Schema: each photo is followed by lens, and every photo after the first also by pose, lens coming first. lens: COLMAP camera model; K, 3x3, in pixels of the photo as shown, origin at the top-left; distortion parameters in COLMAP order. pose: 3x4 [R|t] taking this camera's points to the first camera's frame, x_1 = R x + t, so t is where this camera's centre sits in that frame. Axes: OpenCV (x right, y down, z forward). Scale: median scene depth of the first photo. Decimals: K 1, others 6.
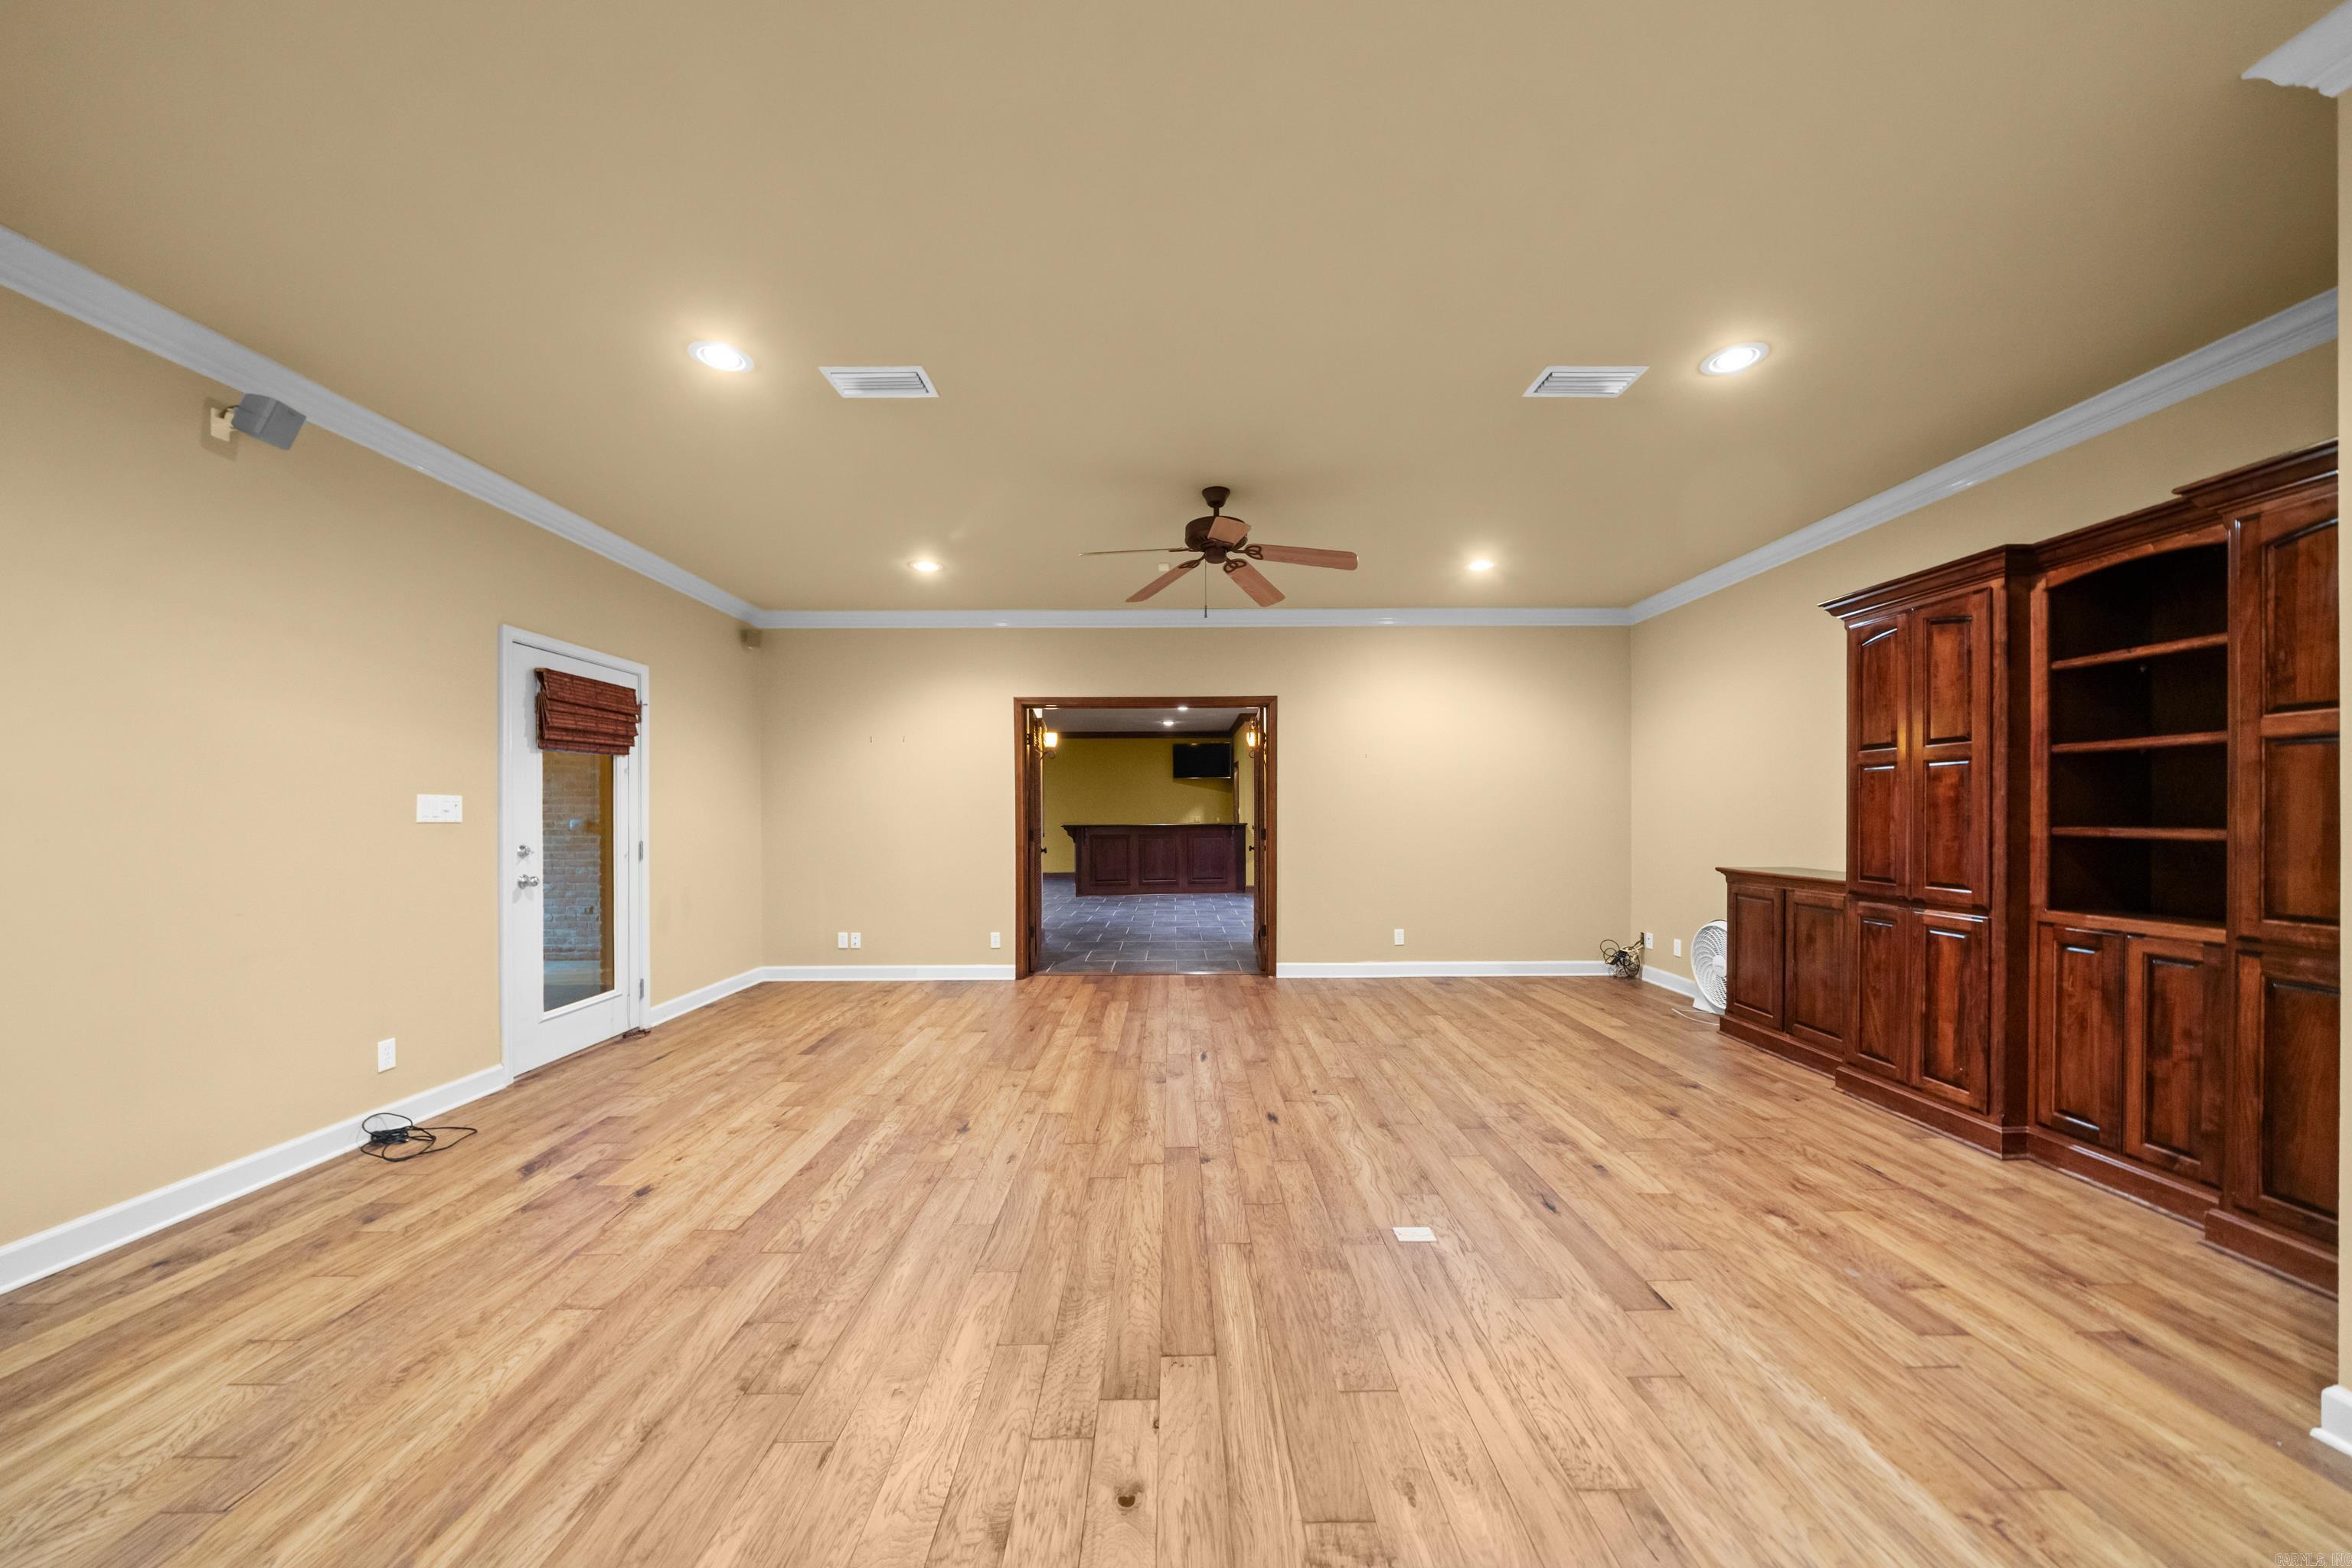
lens RADIAL K [[821.5, 0, 1190.2], [0, 821.5, 809.1], [0, 0, 1]] dist [-0.005341, -0.000098]
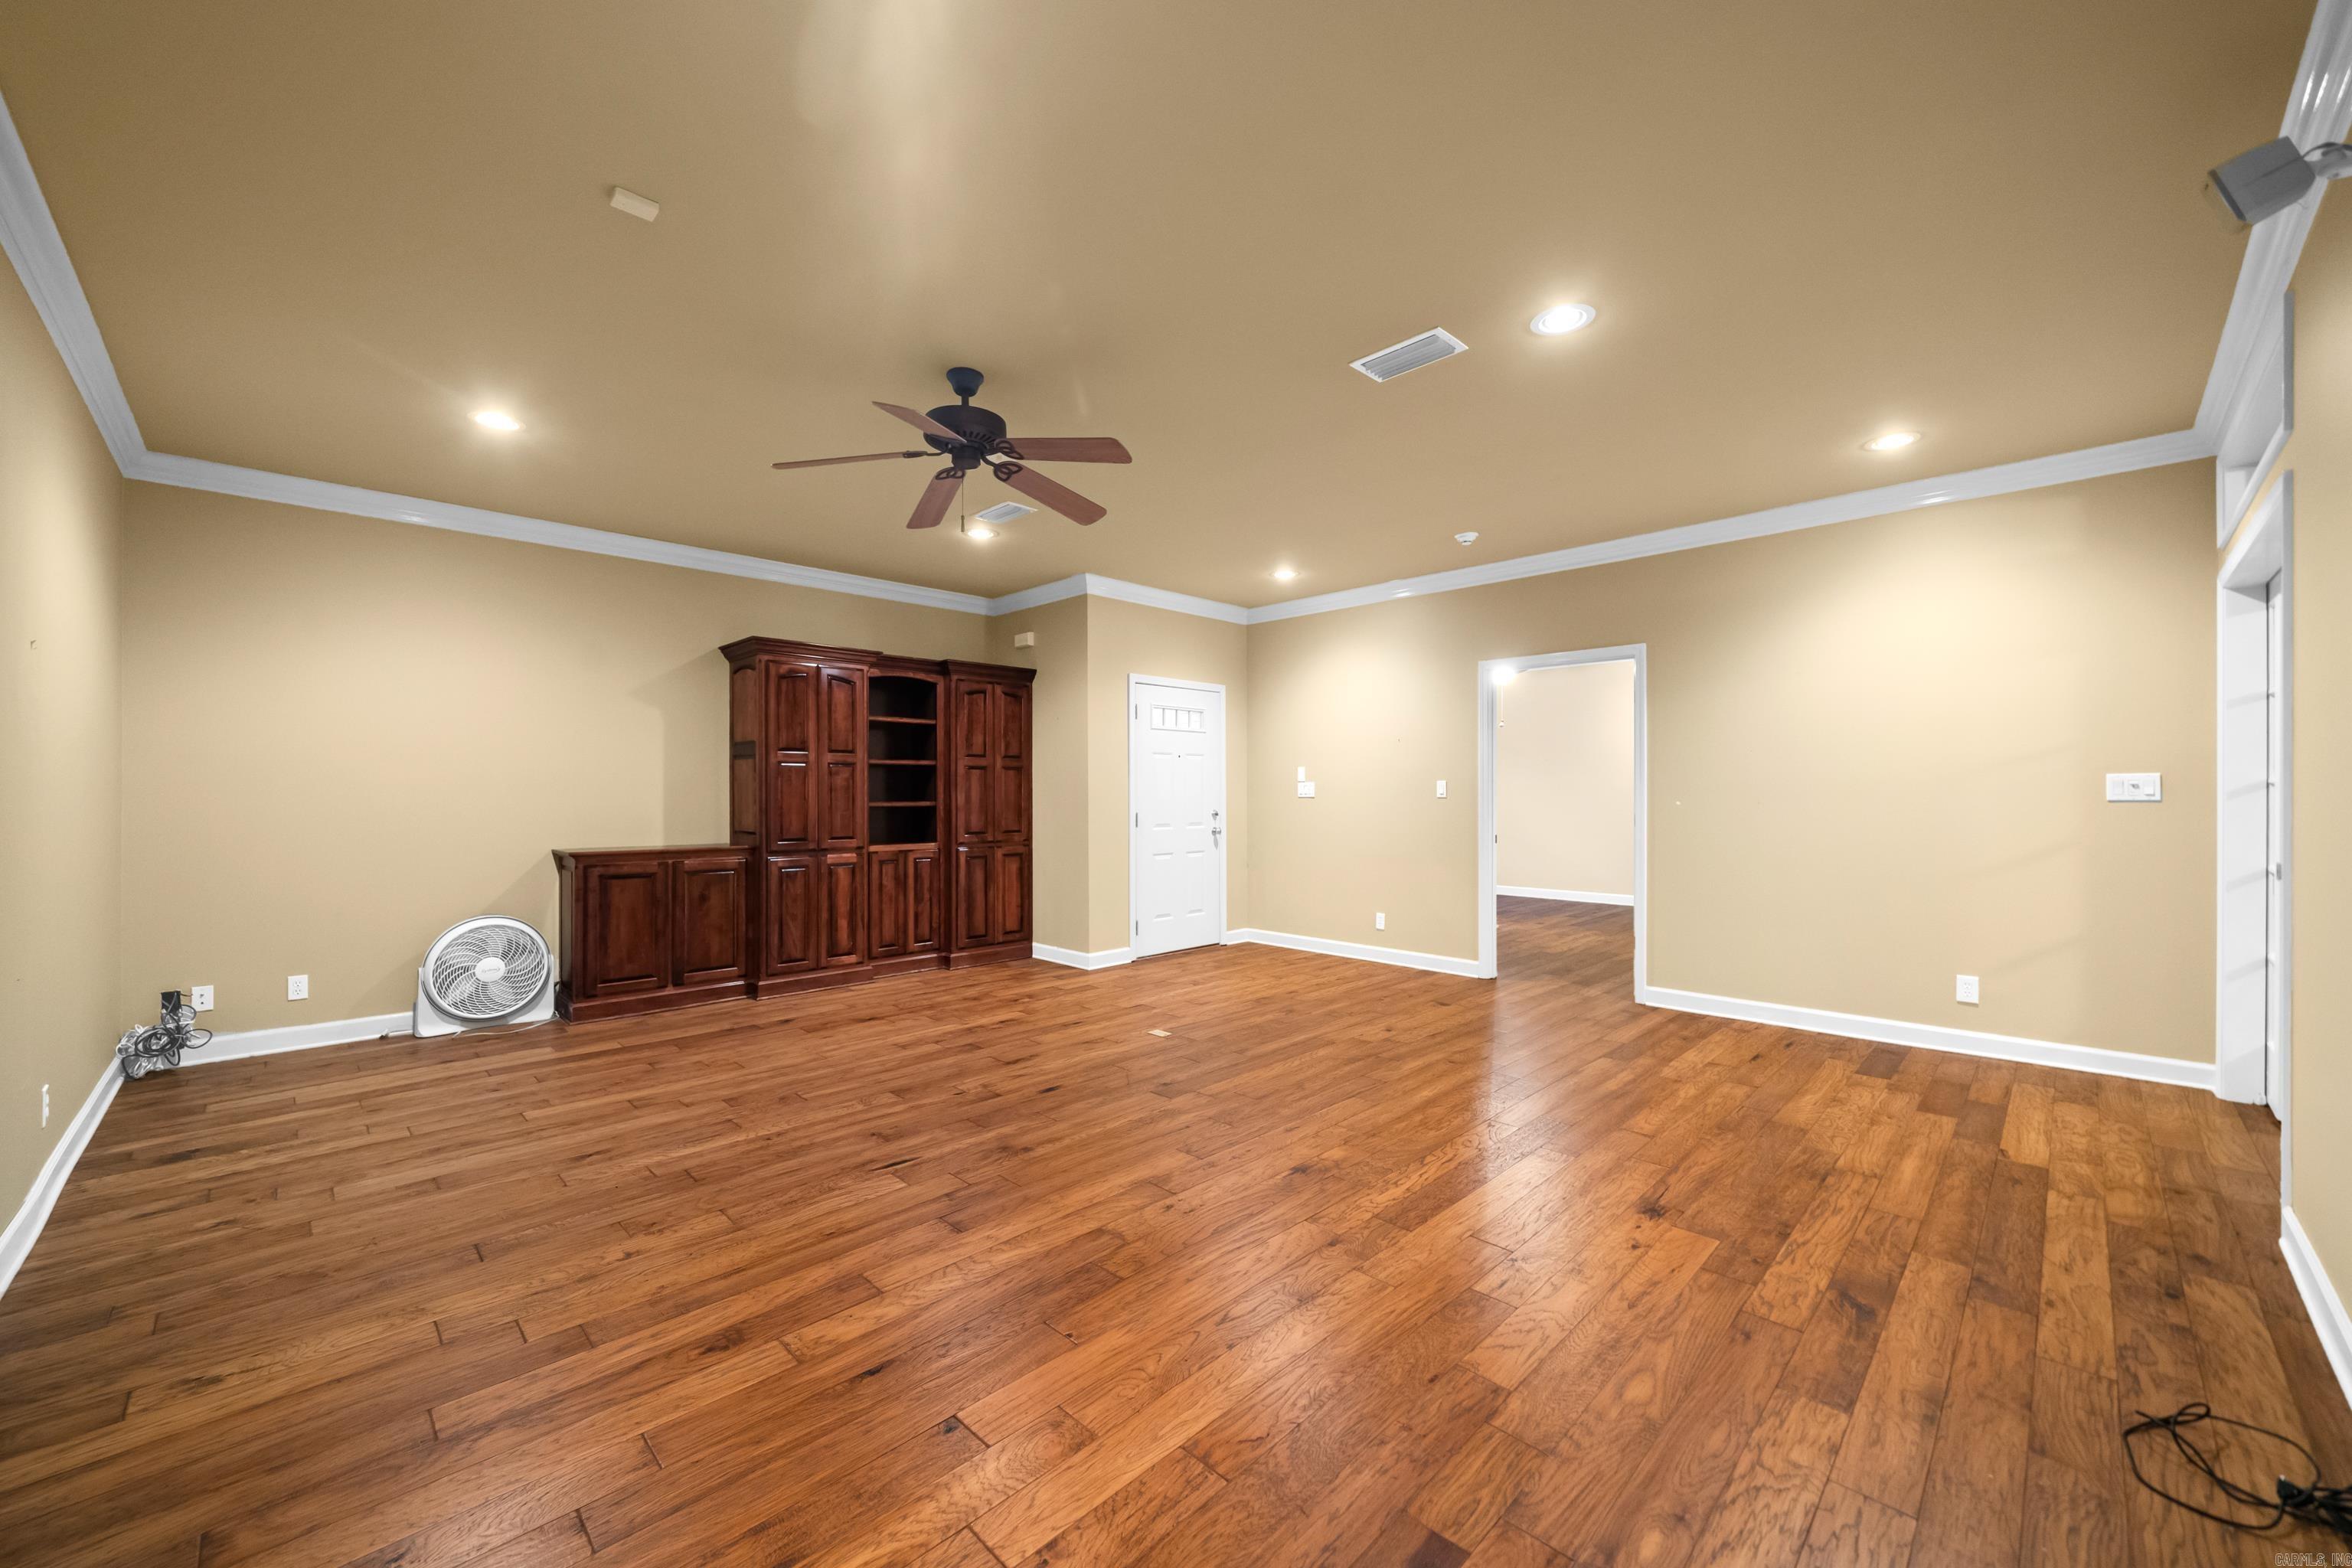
lens RADIAL K [[920.9, 0, 1176.0], [0, 920.9, 784.0], [0, 0, 1]] dist [-0.000963, -0.000271]
pose [[-0.699478, 0.010233, 0.714581, -0.869746], [-0.000393, 0.999892, -0.014703, 0.010240], [-0.714654, -0.010565, -0.699398, 1.762470]]
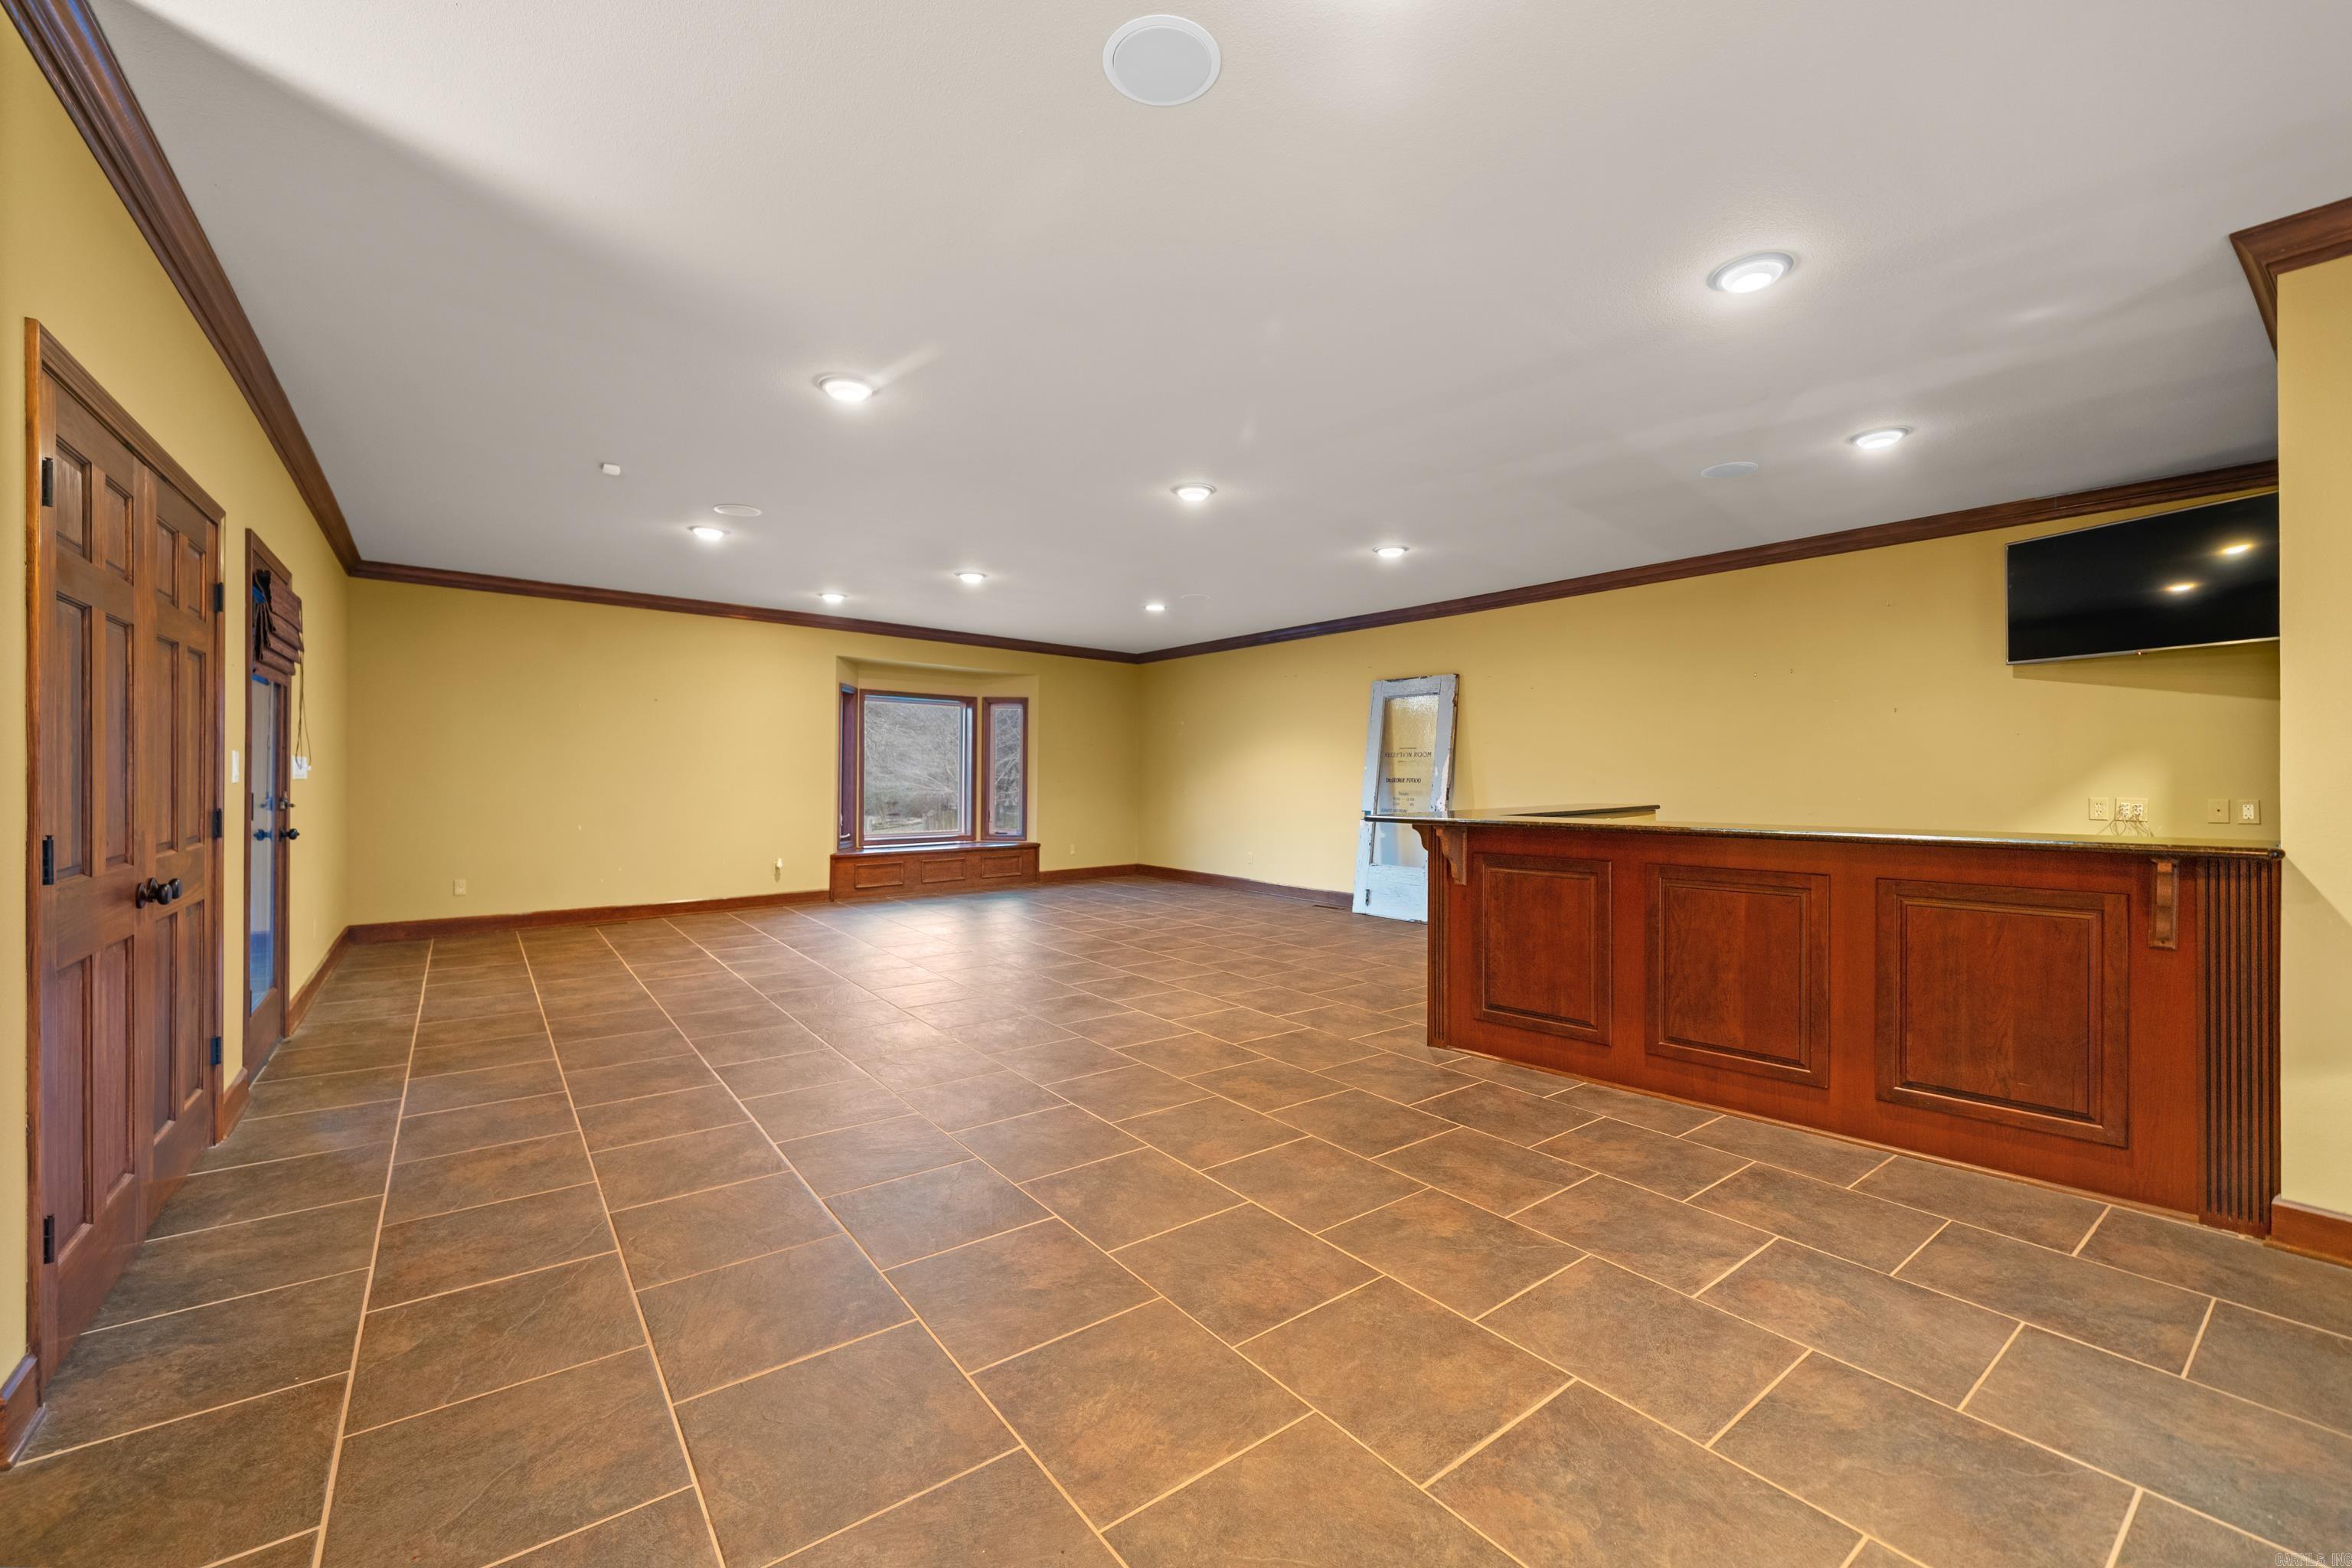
lens RADIAL K [[933.7, 0, 1171.6], [0, 933.7, 772.9], [0, 0, 1]] dist [-0.006063, 0.000081]
pose [[0.584644, 0.003832, -0.811281, 0.347590], [-0.005685, 0.999984, 0.000627, 0.008418], [0.811270, 0.004246, 0.584656, 2.641058]]
